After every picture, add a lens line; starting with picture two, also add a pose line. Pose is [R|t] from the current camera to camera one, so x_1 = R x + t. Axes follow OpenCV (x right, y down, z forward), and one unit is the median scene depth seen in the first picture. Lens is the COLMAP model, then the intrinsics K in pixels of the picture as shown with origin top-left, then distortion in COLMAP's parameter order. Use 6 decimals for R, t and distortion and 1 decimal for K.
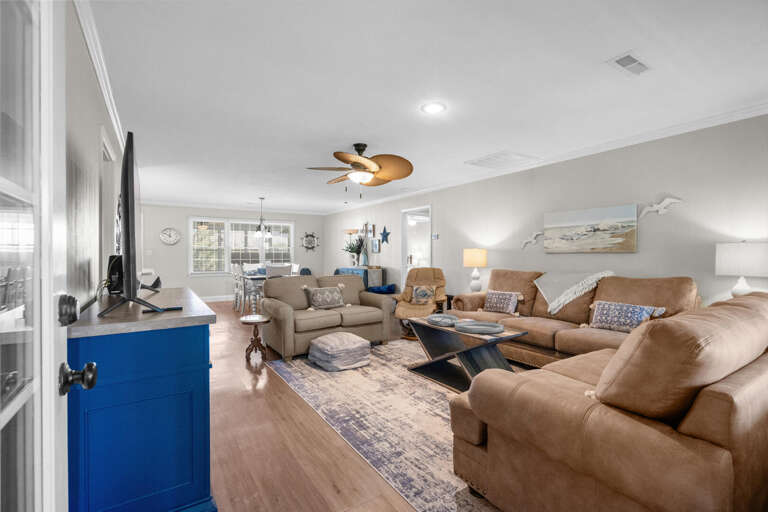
lens RADIAL K [[350.8, 0, 381.6], [0, 350.8, 254.0], [0, 0, 1]] dist [-0.001313, -0.000184]
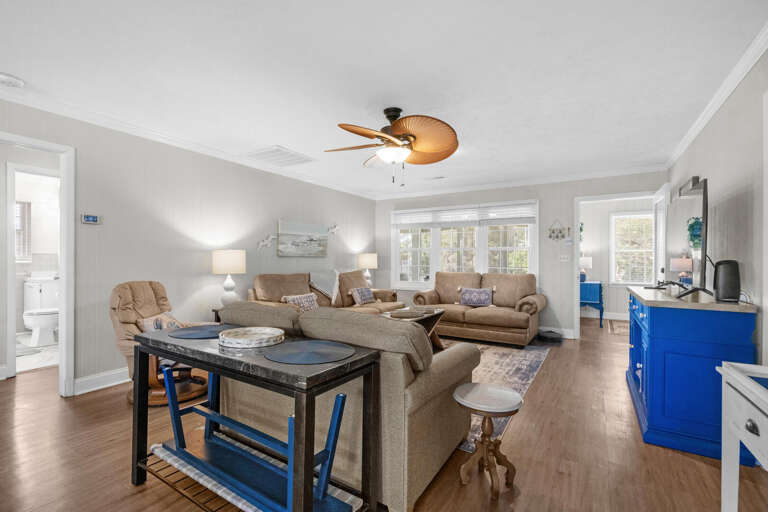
lens RADIAL K [[350.8, 0, 381.1], [0, 350.8, 259.0], [0, 0, 1]] dist [-0.001313, -0.000184]
pose [[-0.427354, 0.000682, 0.904084, -0.797691], [-0.002717, 0.999994, -0.002039, 0.007317], [-0.904080, -0.003327, -0.427350, 1.478705]]
